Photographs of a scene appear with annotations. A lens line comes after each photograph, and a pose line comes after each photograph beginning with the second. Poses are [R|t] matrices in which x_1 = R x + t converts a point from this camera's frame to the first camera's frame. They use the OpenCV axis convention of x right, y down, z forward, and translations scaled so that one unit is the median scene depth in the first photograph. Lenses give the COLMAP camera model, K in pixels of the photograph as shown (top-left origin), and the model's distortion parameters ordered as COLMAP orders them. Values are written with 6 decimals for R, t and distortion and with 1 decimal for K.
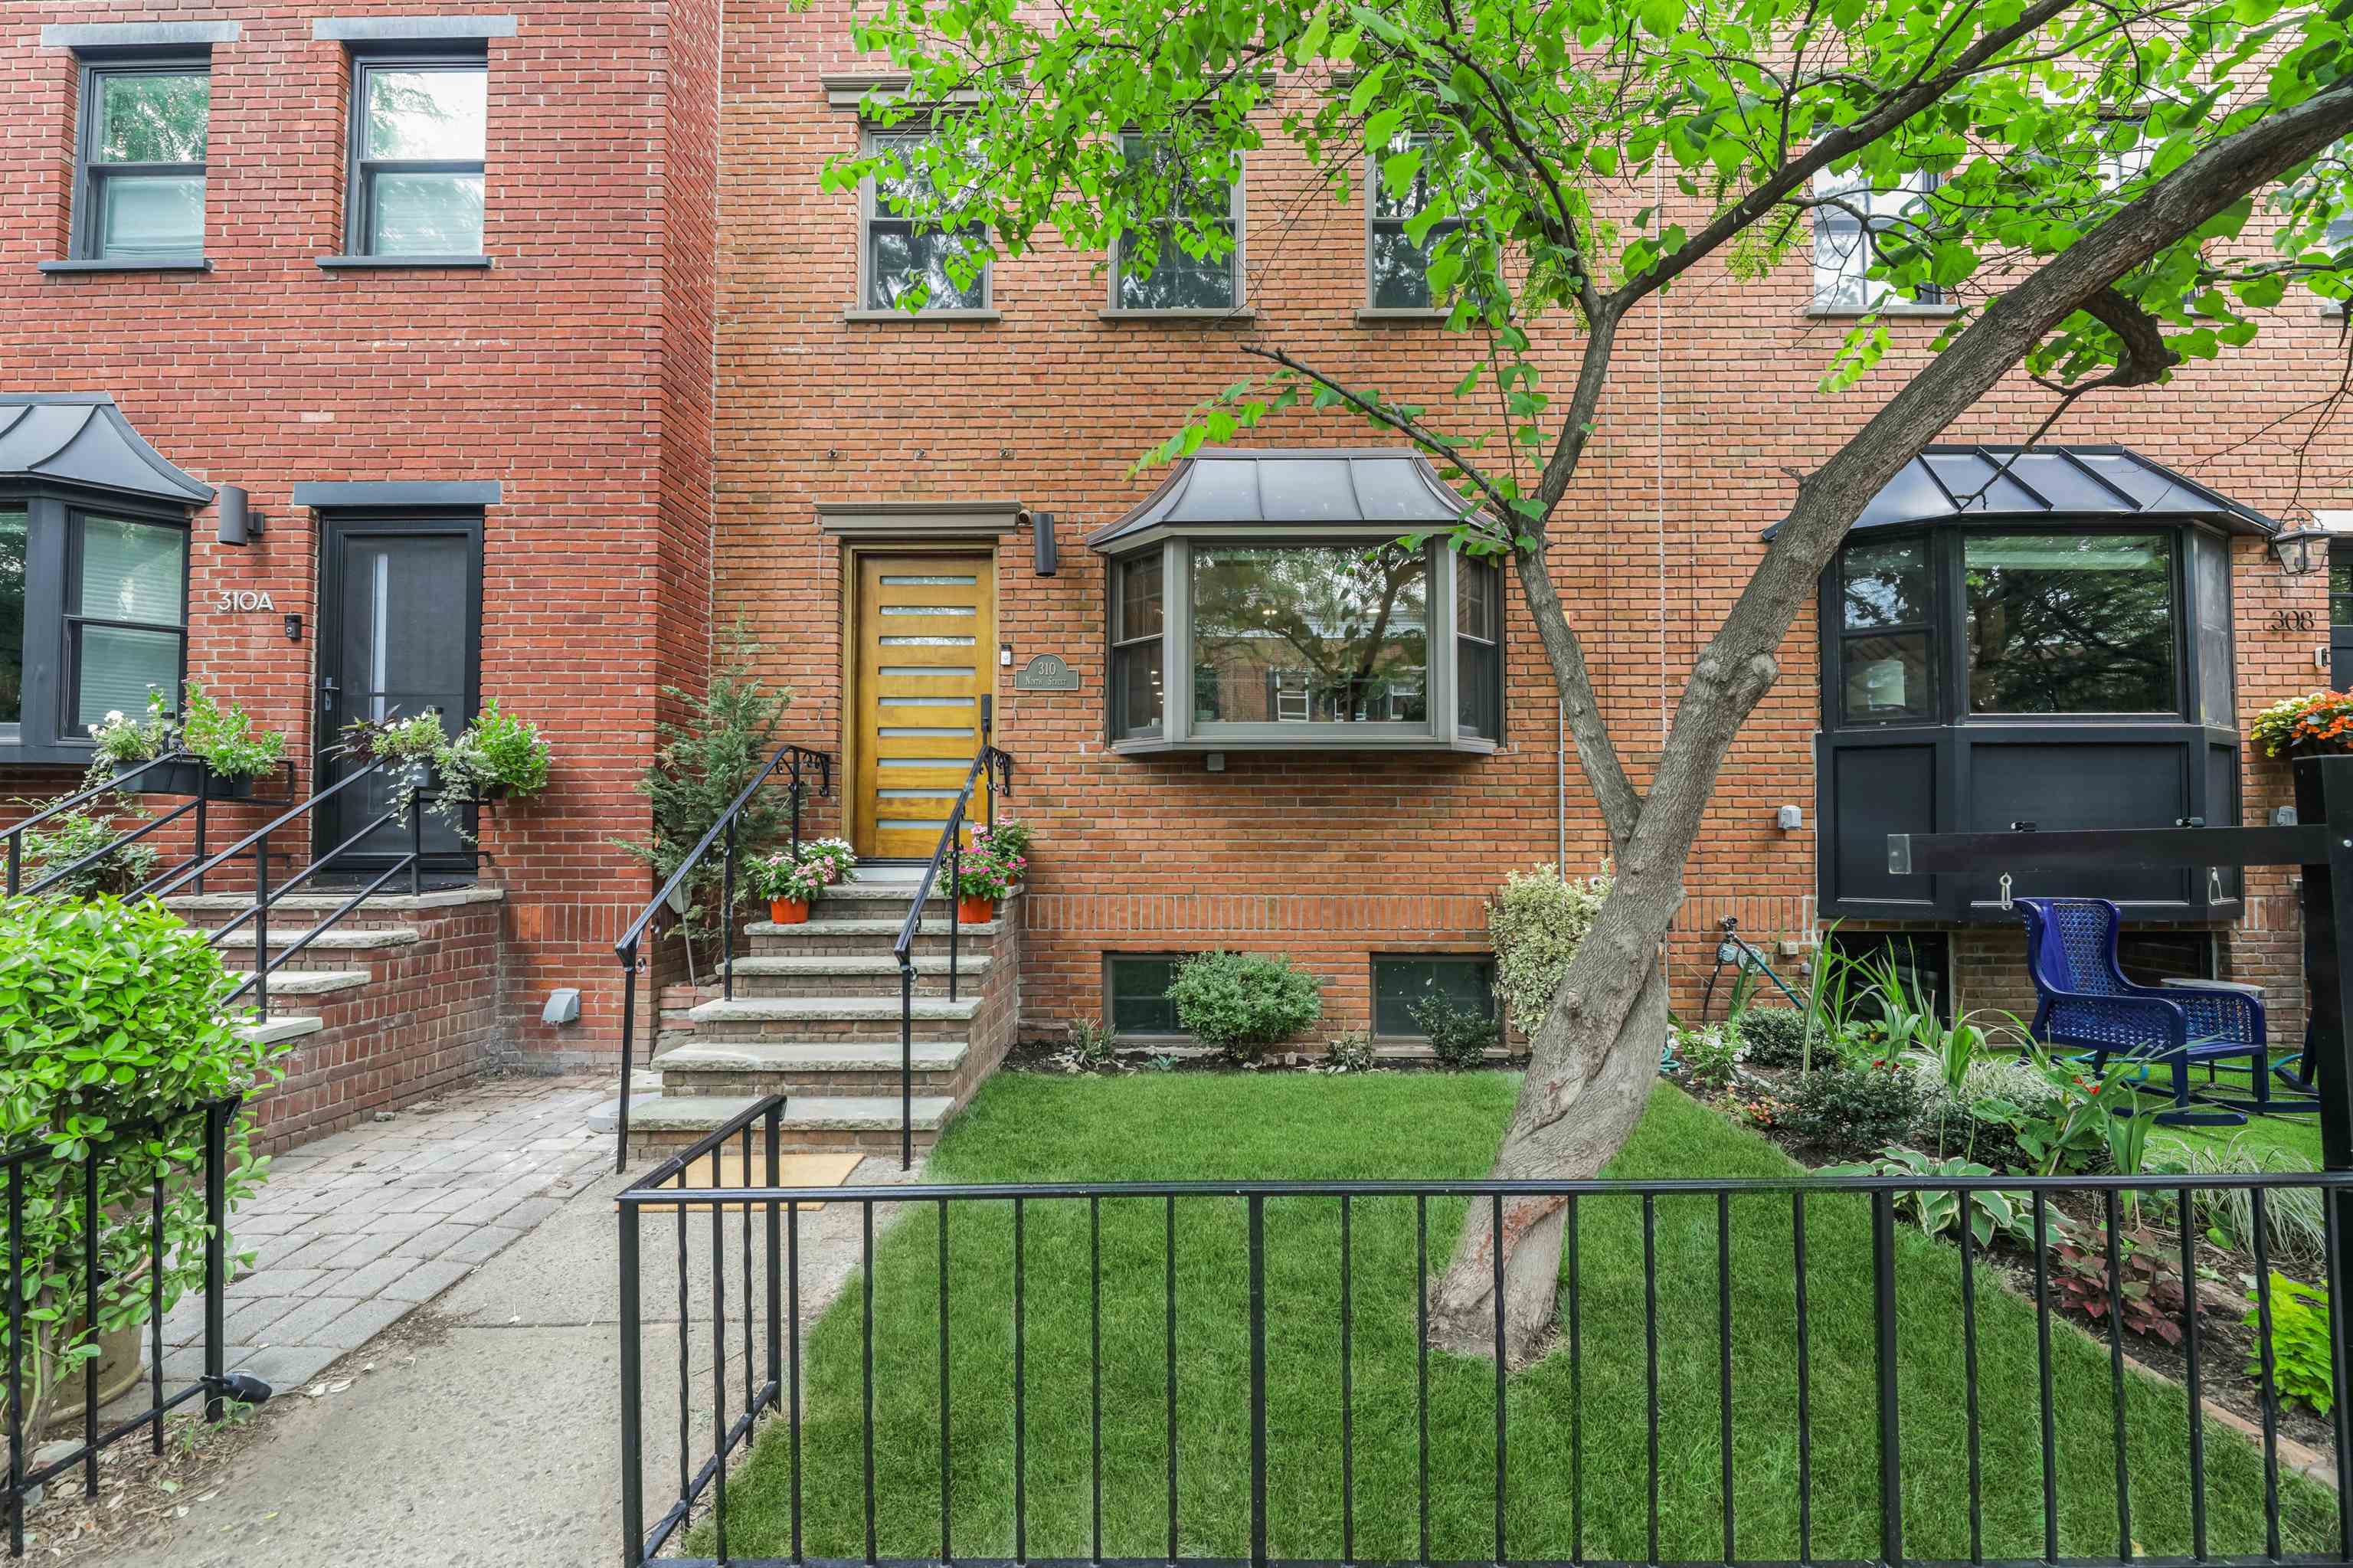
lens RADIAL K [[966.7, 0, 1129.2], [0, 966.7, 805.6], [0, 0, 1]] dist [-0.000045, -0.000274]
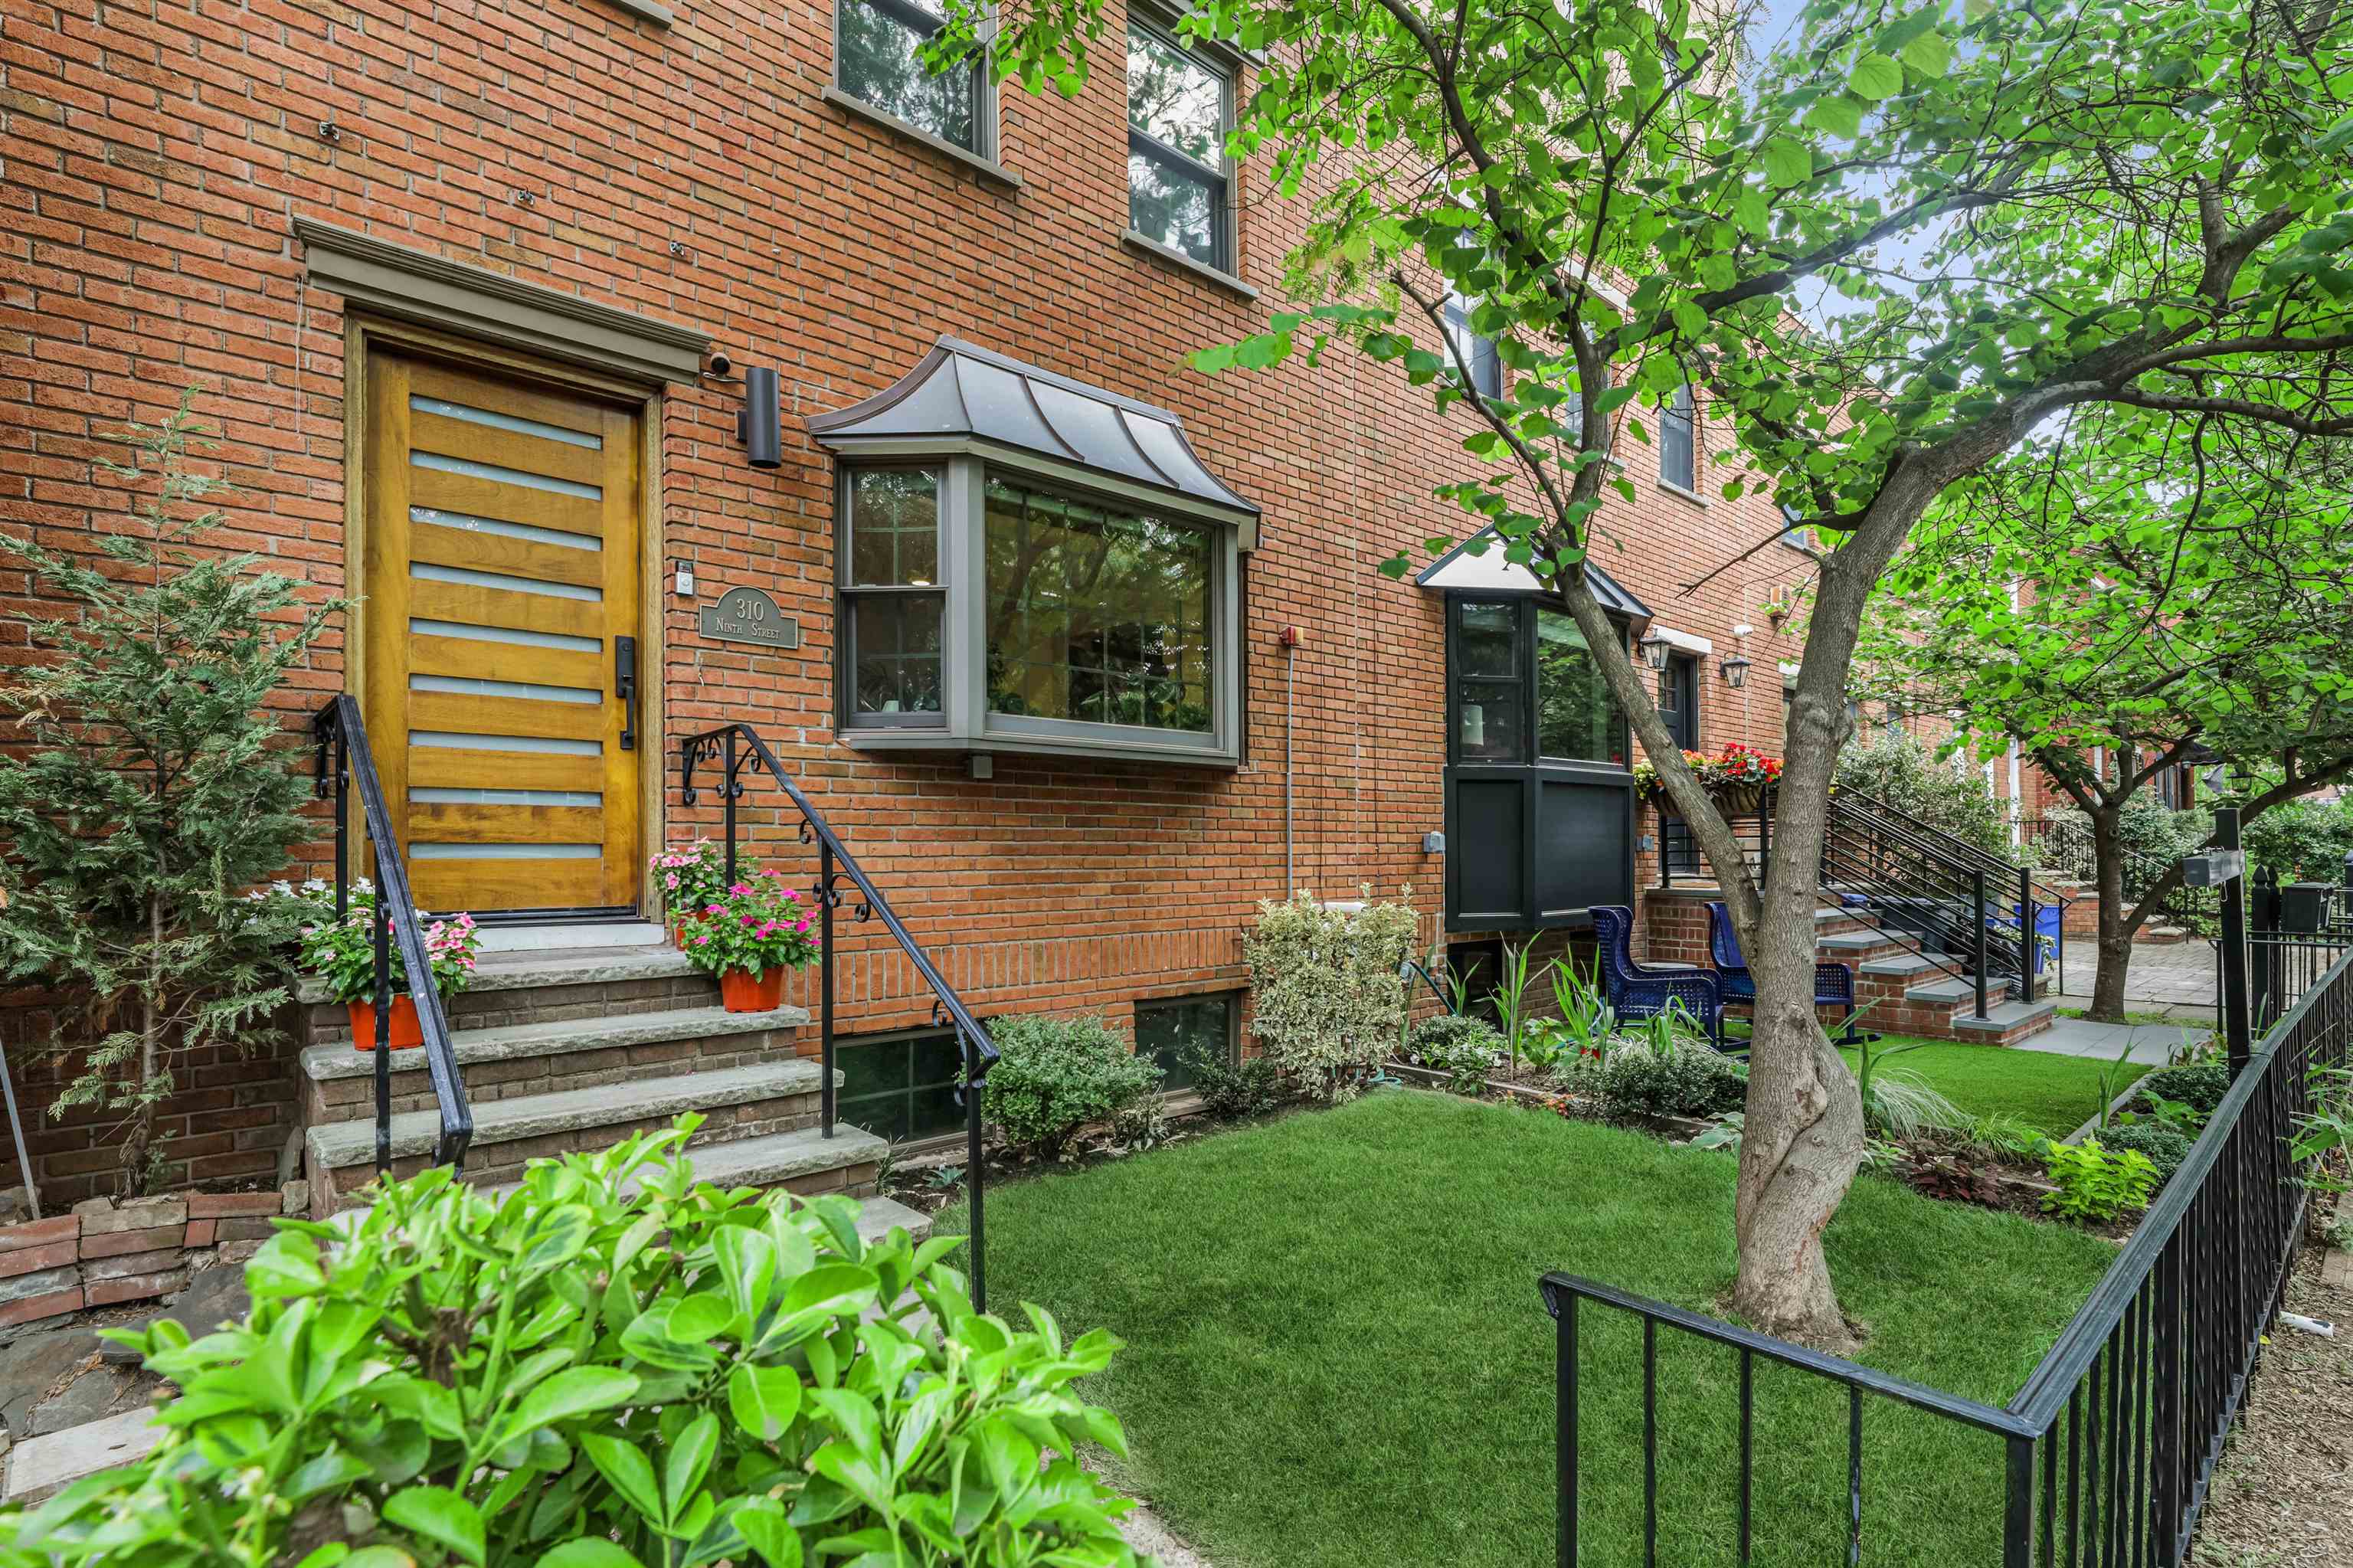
lens RADIAL K [[1155.0, 0, 1178.2], [0, 1155.0, 850.0], [0, 0, 1]] dist [0.000323, -0.000625]
pose [[0.723514, -0.002915, 0.690303, -0.416979], [-0.011933, 0.999789, 0.016729, 0.002548], [-0.690206, -0.020341, 0.723327, 0.243055]]
